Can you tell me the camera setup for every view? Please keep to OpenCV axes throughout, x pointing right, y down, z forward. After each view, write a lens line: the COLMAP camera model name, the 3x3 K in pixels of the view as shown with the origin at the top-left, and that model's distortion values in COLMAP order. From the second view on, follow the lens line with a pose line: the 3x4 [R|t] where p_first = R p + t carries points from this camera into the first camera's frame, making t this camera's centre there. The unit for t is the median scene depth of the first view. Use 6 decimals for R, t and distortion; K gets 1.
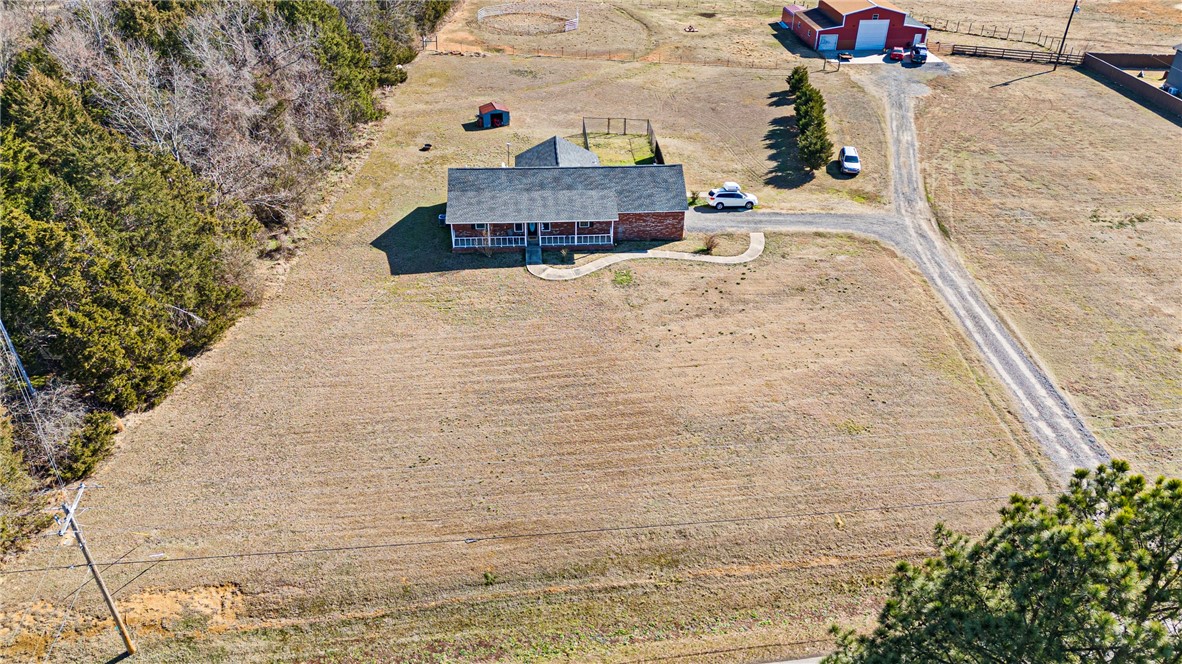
lens RADIAL K [[898.7, 0, 596.1], [0, 898.7, 331.1], [0, 0, 1]] dist [0.057086, -0.056624]
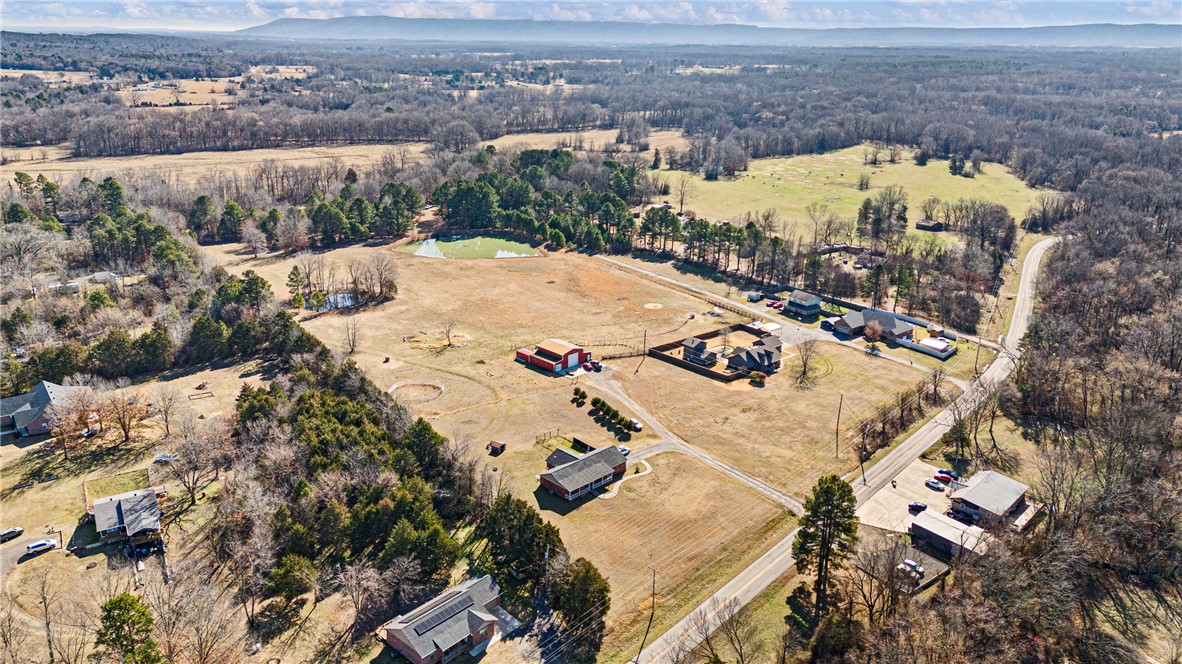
lens RADIAL K [[898.7, 0, 586.1], [0, 898.7, 331.1], [0, 0, 1]] dist [0.057086, -0.056624]
pose [[0.772405, -0.217994, 0.596548, -1.748849], [0.340775, 0.934853, -0.099613, -0.302533], [-0.535970, 0.280231, 0.796371, -1.411137]]
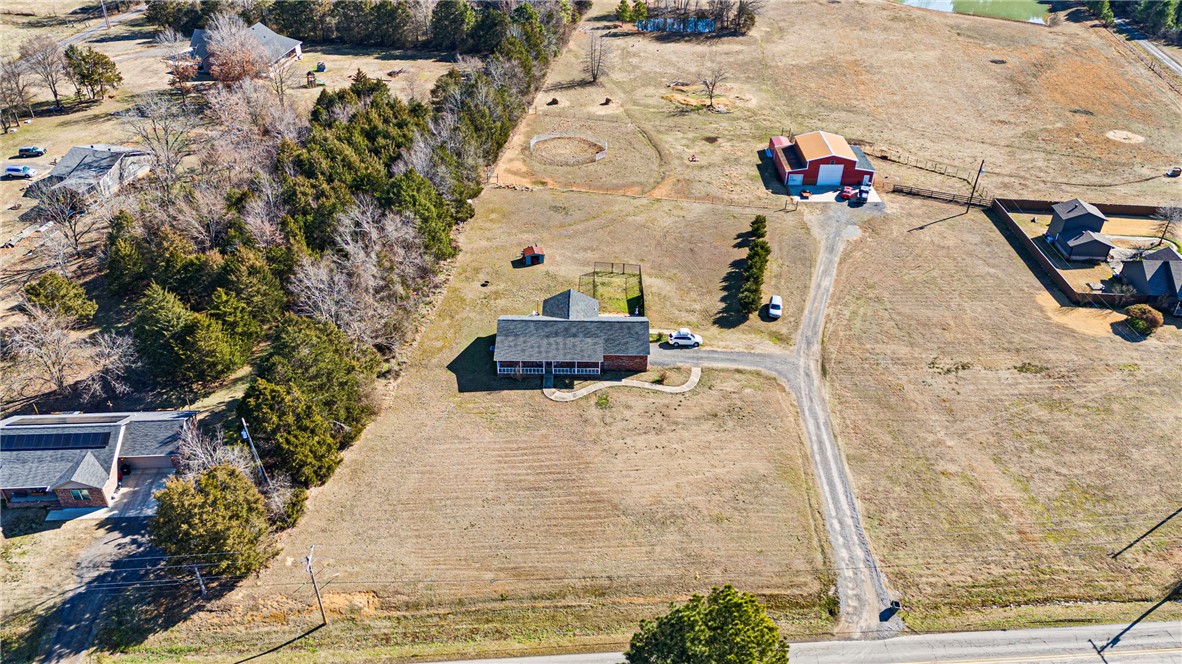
lens RADIAL K [[898.7, 0, 585.9], [0, 898.7, 329.0], [0, 0, 1]] dist [0.057086, -0.056624]
pose [[0.996052, 0.041155, -0.078651, 0.124291], [-0.038967, 0.998815, 0.029155, -0.241560], [0.079757, -0.025975, 0.996476, -0.594885]]
